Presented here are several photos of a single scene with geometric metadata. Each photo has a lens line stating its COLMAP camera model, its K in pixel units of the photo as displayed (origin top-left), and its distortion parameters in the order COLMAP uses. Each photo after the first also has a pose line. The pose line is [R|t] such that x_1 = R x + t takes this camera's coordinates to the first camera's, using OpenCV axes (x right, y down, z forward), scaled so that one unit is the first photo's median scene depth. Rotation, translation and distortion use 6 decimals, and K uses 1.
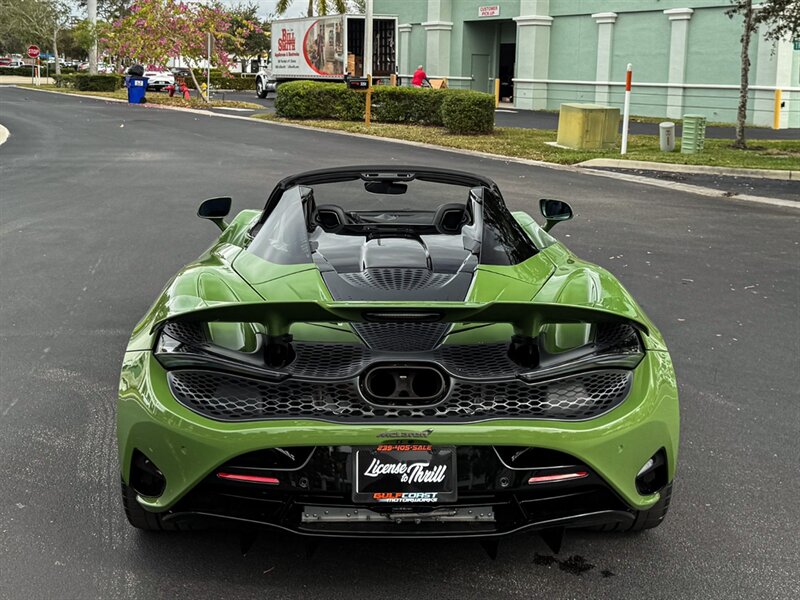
lens RADIAL K [[1015.5, 0, 390.3], [0, 1015.5, 168.9], [0, 0, 1]] dist [0.214941, -0.510935]
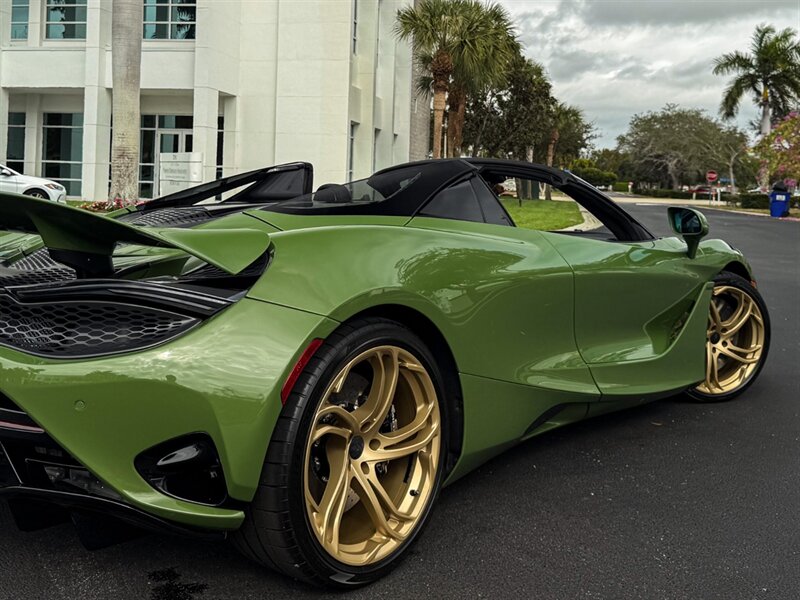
lens RADIAL K [[885.2, 0, 380.6], [0, 885.2, 170.0], [0, 0, 1]] dist [0.196417, -0.446778]
pose [[0.746937, -0.014379, -0.664740, 0.074933], [-0.072481, 0.992047, -0.102903, 0.014923], [0.660933, 0.125044, 0.739954, 0.061596]]
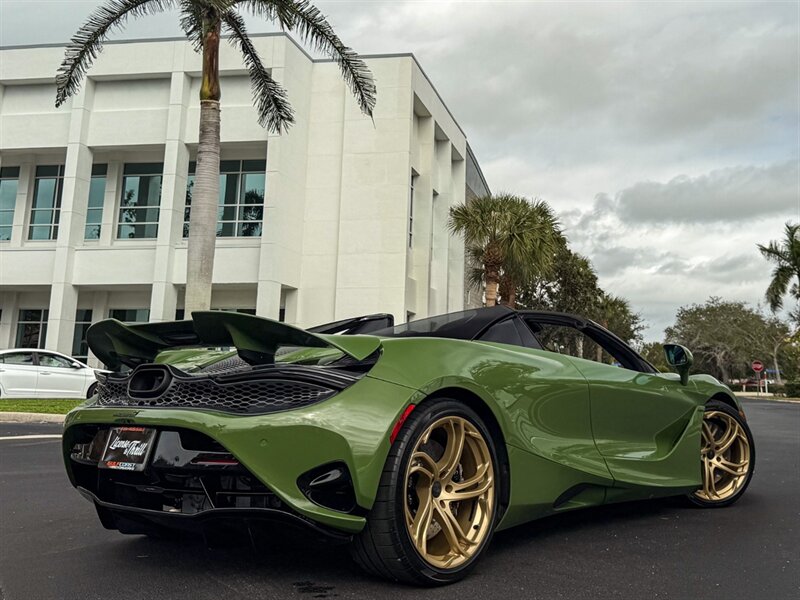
lens RADIAL K [[870.4, 0, 458.4], [0, 870.4, 192.9], [0, 0, 1]] dist [0.196757, -0.443928]
pose [[0.764688, -0.148946, -0.626951, 0.097064], [-0.056548, 0.953657, -0.295533, 0.026822], [0.641915, 0.261444, 0.720828, 0.034656]]
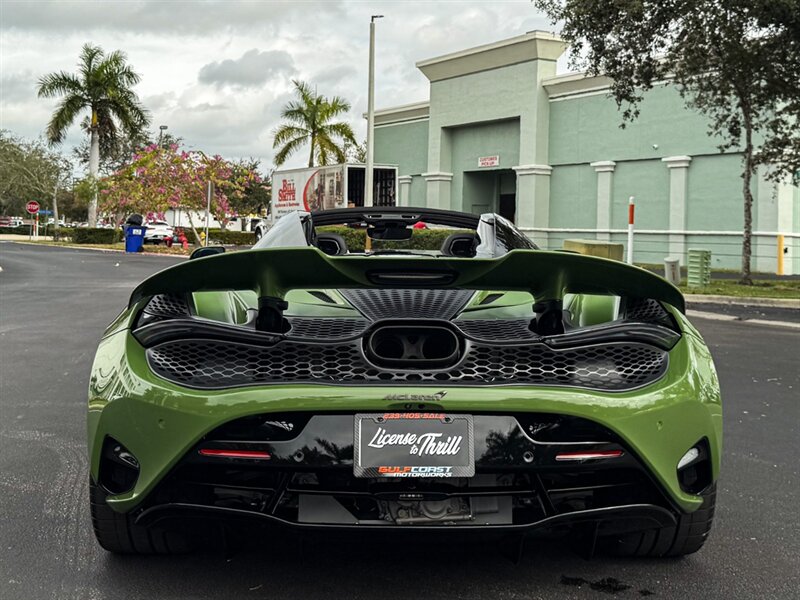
lens RADIAL K [[1018.3, 0, 397.7], [0, 1018.3, 195.7], [0, 0, 1]] dist [0.198010, -0.442695]
pose [[0.999968, 0.002572, 0.007541, -0.000650], [-0.001534, 0.990909, -0.134525, 0.018442], [-0.007818, 0.134509, 0.990881, 0.009812]]
